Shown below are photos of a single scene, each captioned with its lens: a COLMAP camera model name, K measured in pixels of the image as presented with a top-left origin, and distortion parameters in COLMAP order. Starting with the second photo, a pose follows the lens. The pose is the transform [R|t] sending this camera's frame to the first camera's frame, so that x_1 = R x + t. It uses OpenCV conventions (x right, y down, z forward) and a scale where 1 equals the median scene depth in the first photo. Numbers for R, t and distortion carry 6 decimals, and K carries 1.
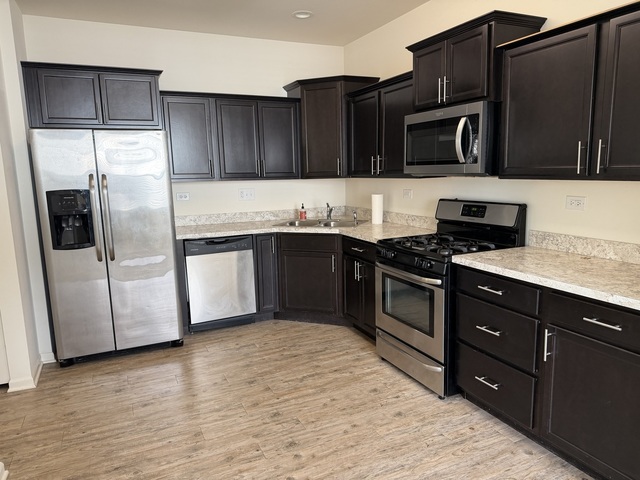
lens RADIAL K [[444.3, 0, 320.0], [0, 444.3, 240.0], [0, 0, 1]] dist [0.113911, -0.188364]
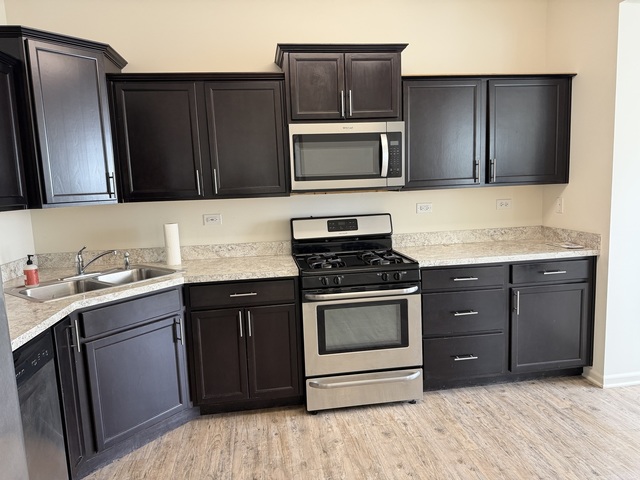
lens RADIAL K [[444.3, 0, 320.0], [0, 444.3, 240.0], [0, 0, 1]] dist [0.113911, -0.188364]
pose [[0.294360, -0.104604, 0.949953, -0.618822], [0.183604, 0.981666, 0.051203, -0.088540], [-0.937892, 0.159343, 0.308169, 0.698078]]
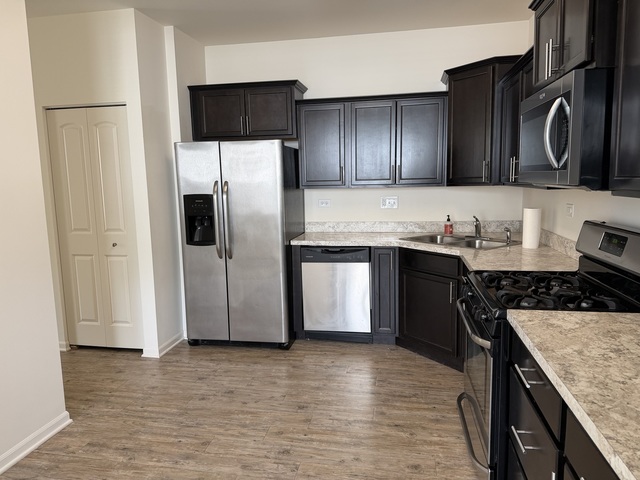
lens RADIAL K [[444.3, 0, 320.0], [0, 444.3, 240.0], [0, 0, 1]] dist [0.113911, -0.188364]
pose [[0.812952, 0.085377, -0.576037, 0.350571], [-0.090155, 0.995720, 0.020344, -0.043517], [0.575309, 0.035394, 0.817170, 0.236669]]
